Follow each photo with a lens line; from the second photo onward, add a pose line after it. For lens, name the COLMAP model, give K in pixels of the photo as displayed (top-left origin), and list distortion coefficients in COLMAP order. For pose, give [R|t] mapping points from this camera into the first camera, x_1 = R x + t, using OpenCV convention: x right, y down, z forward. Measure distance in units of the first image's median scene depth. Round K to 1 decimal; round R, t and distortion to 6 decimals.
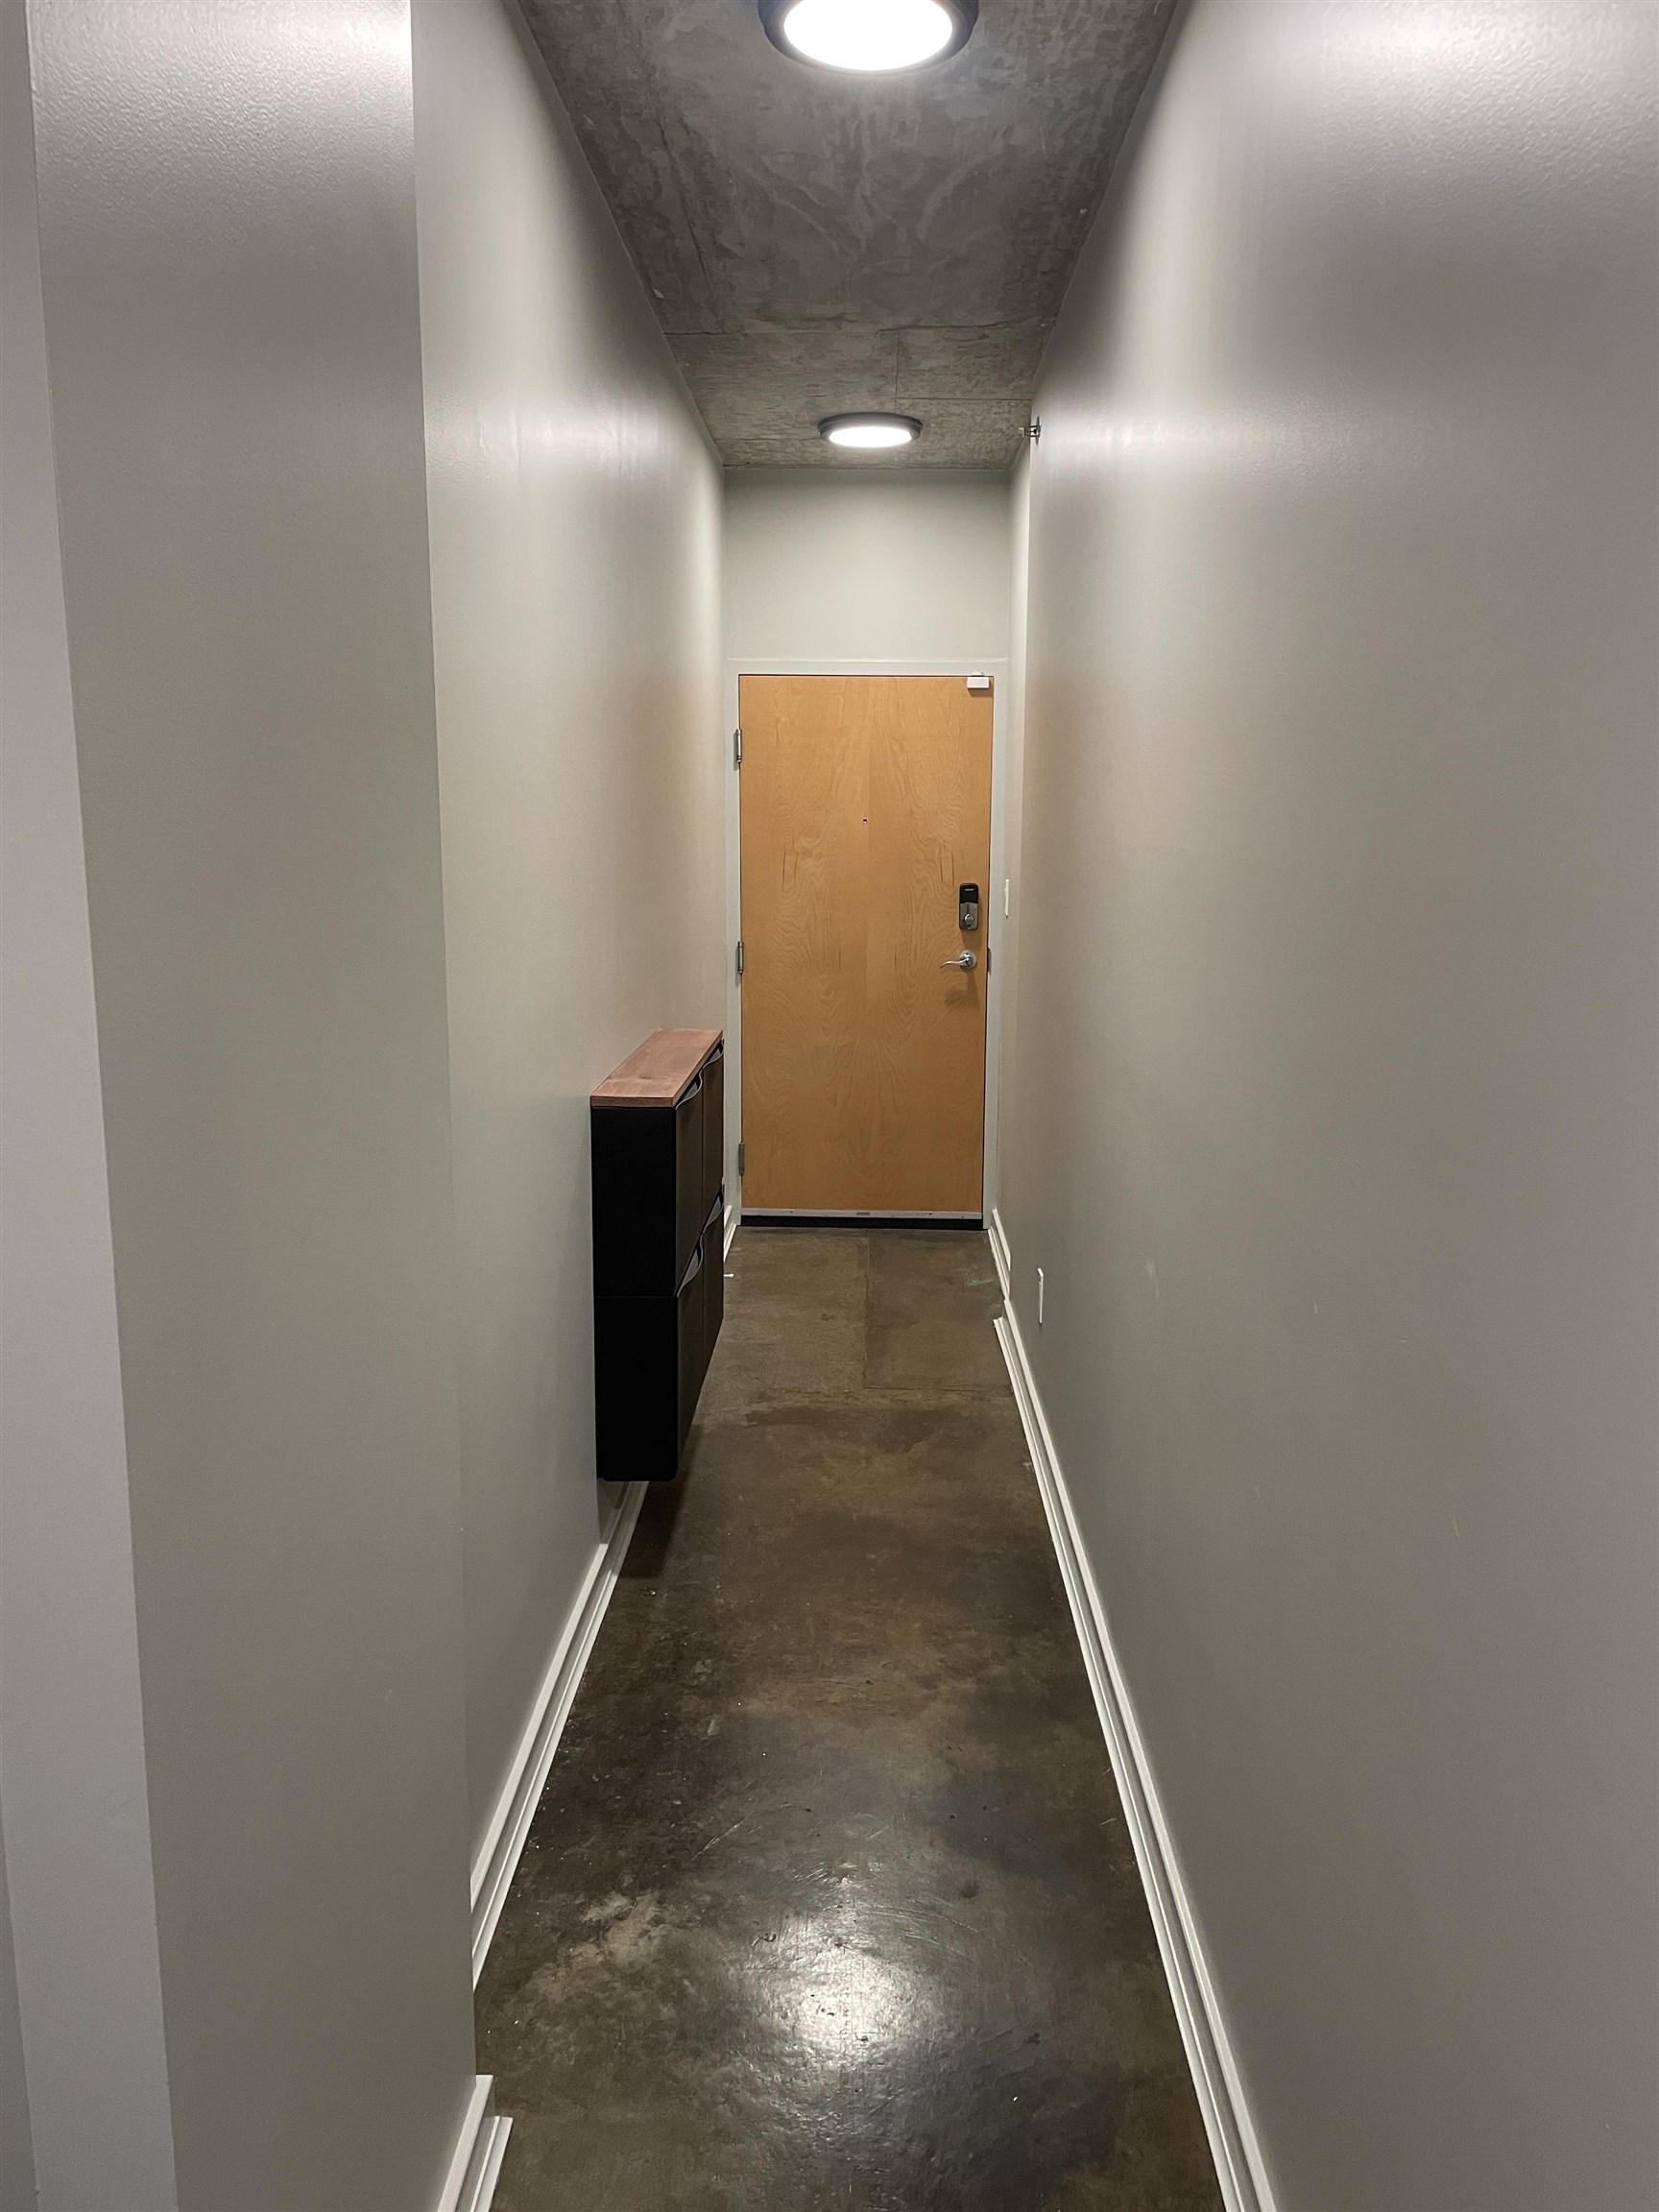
lens RADIAL K [[1661.5, 0, 838.4], [0, 1661.5, 1095.9], [0, 0, 1]] dist [0.089613, -0.108310]
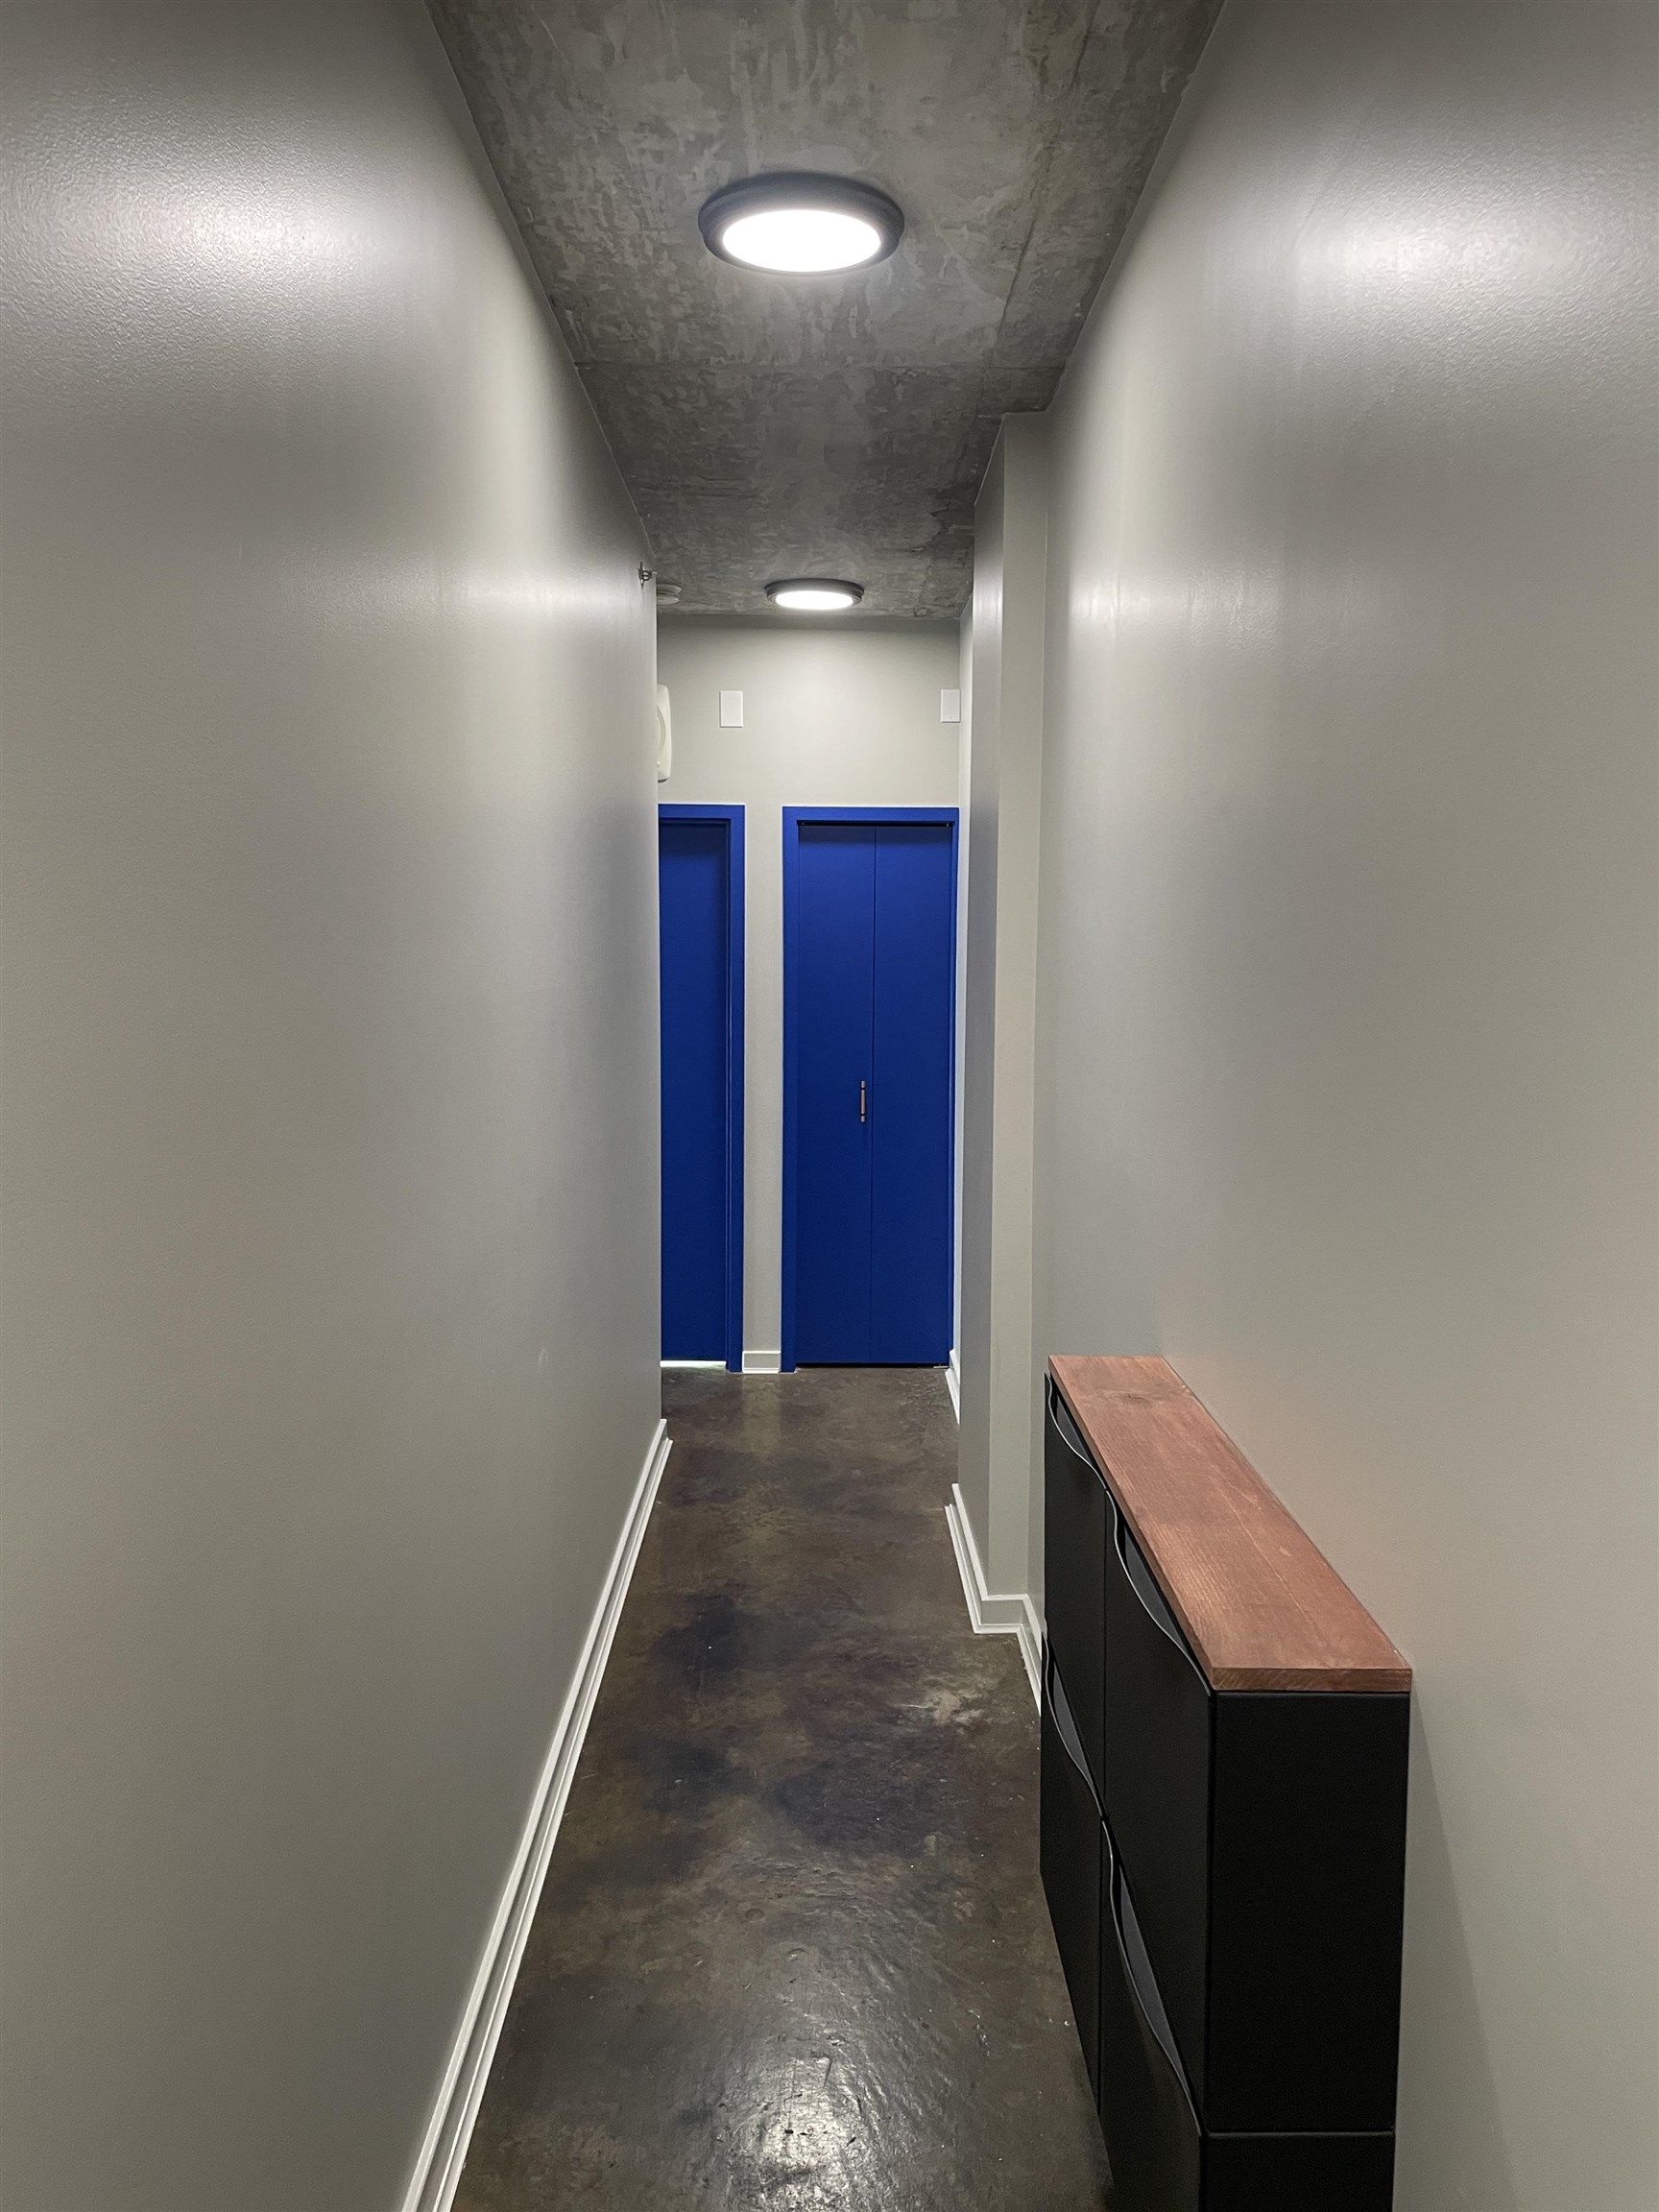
lens RADIAL K [[1661.5, 0, 830.9], [0, 1661.5, 1112.1], [0, 0, 1]] dist [0.089613, -0.108310]
pose [[-0.999581, -0.009064, -0.027477, 0.020359], [-0.016147, 0.962778, 0.269811, -0.342301], [0.024009, 0.270142, -0.962521, 1.913118]]
